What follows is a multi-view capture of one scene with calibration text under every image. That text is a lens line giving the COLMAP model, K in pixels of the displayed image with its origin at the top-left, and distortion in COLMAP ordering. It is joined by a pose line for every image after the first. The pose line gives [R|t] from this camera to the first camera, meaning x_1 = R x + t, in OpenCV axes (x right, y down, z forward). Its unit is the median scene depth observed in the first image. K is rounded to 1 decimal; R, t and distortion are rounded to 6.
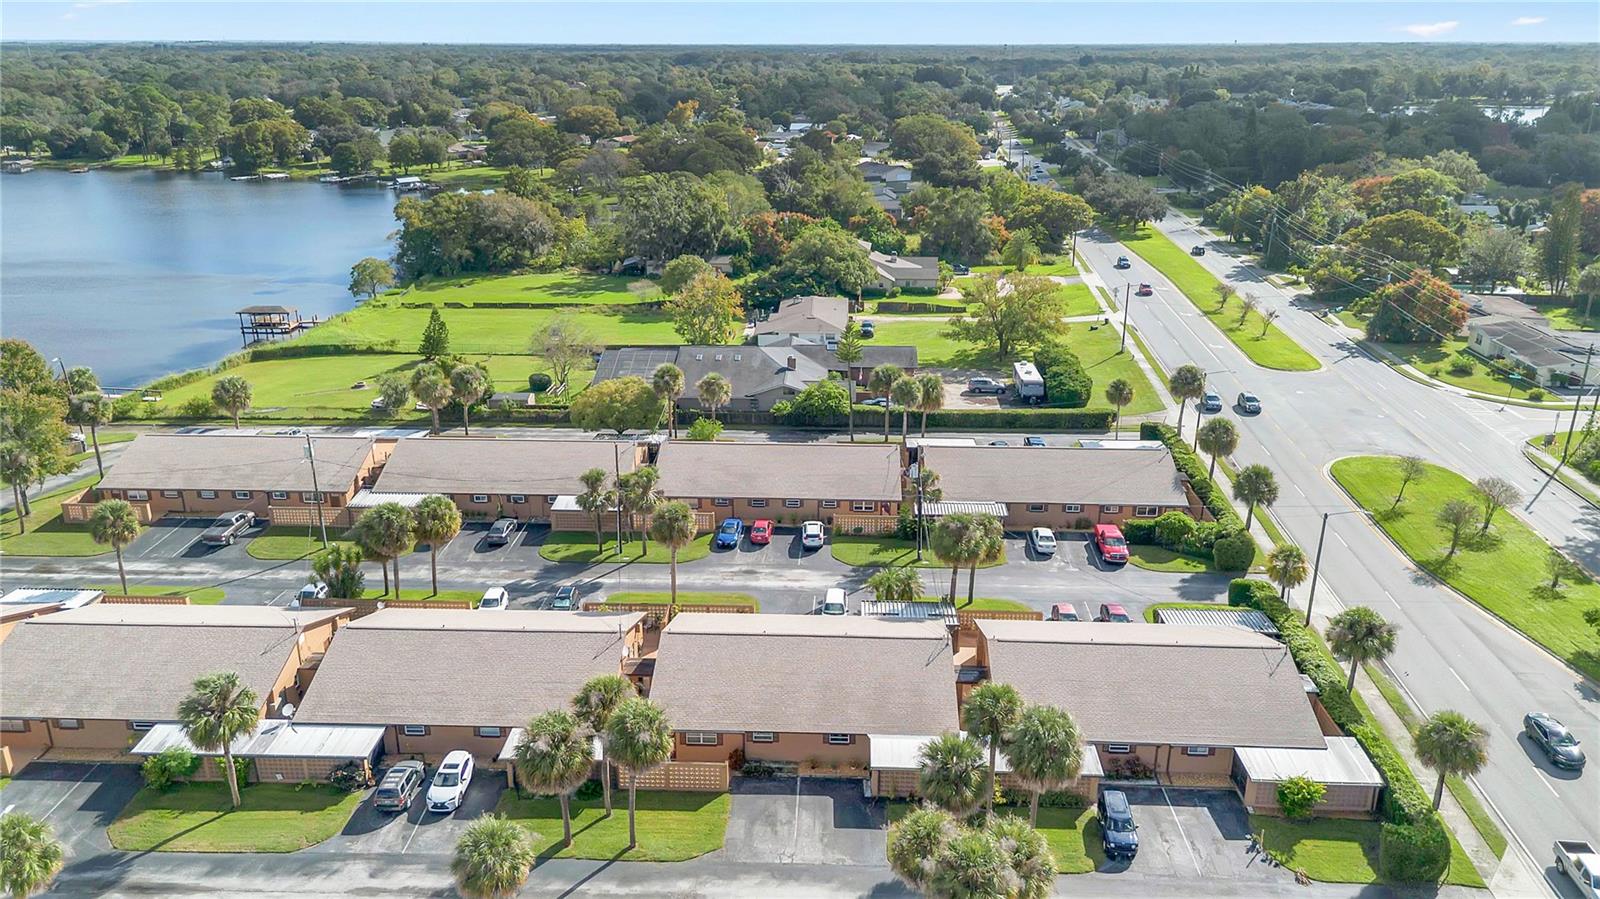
lens RADIAL K [[1111.5, 0, 768.2], [0, 1111.5, 446.4], [0, 0, 1]] dist [0.030993, -0.001801]
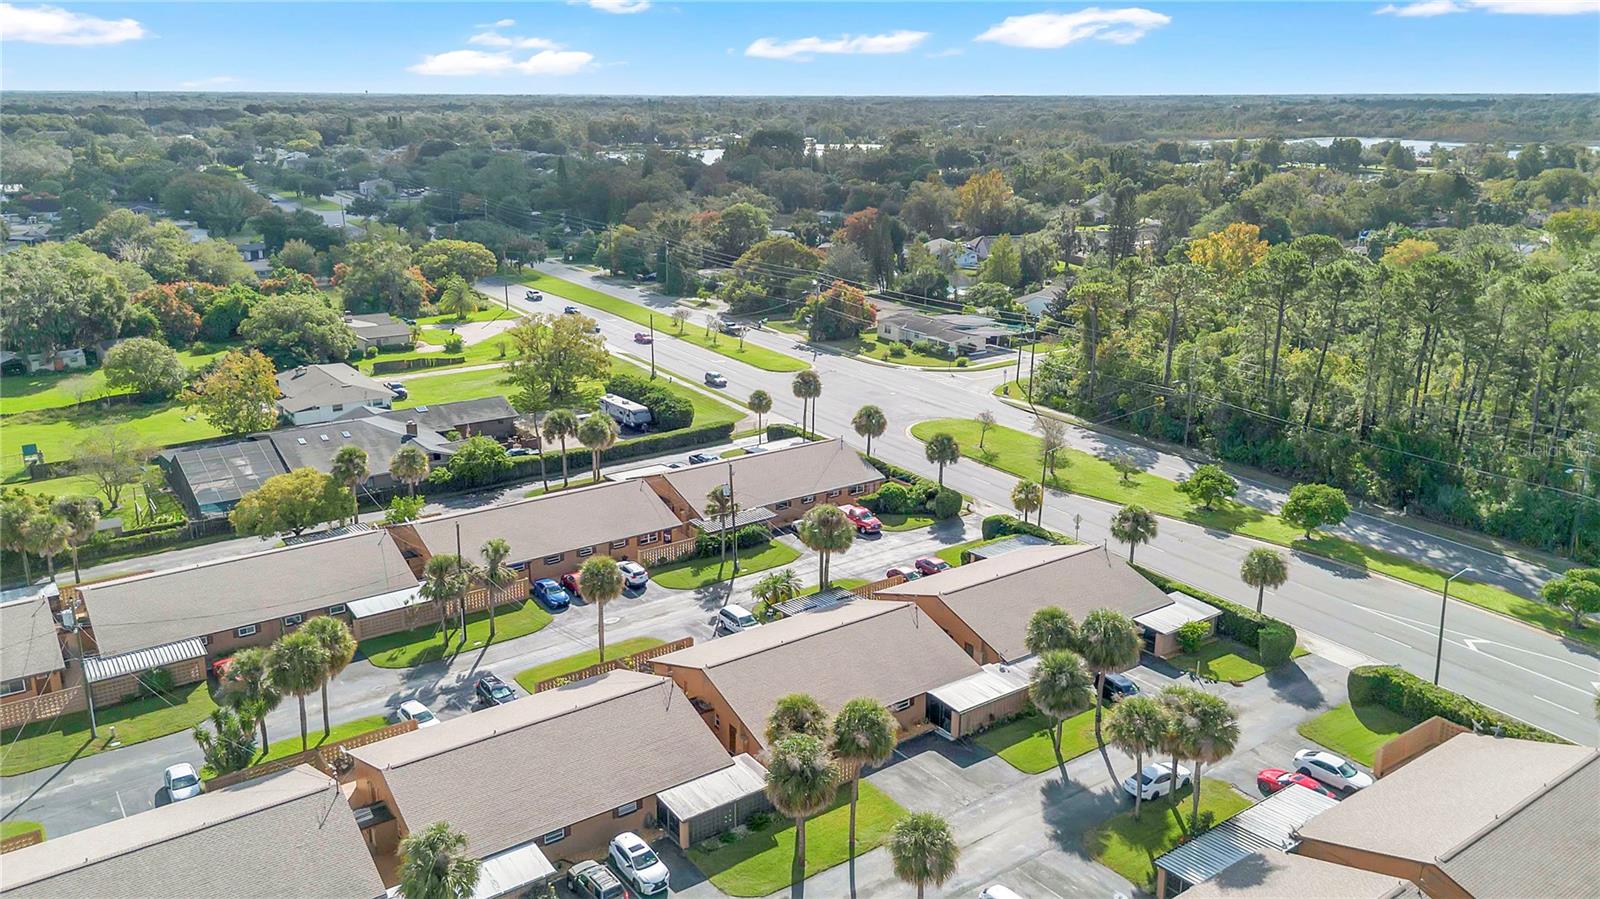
lens RADIAL K [[1096.0, 0, 800.0], [0, 1096.0, 449.5], [0, 0, 1]] dist [0.080009, 0.002362]
pose [[0.814924, -0.179215, 0.551163, -0.195115], [0.198594, 0.979764, 0.024946, -0.014273], [-0.544481, 0.089129, 0.834024, 0.028409]]
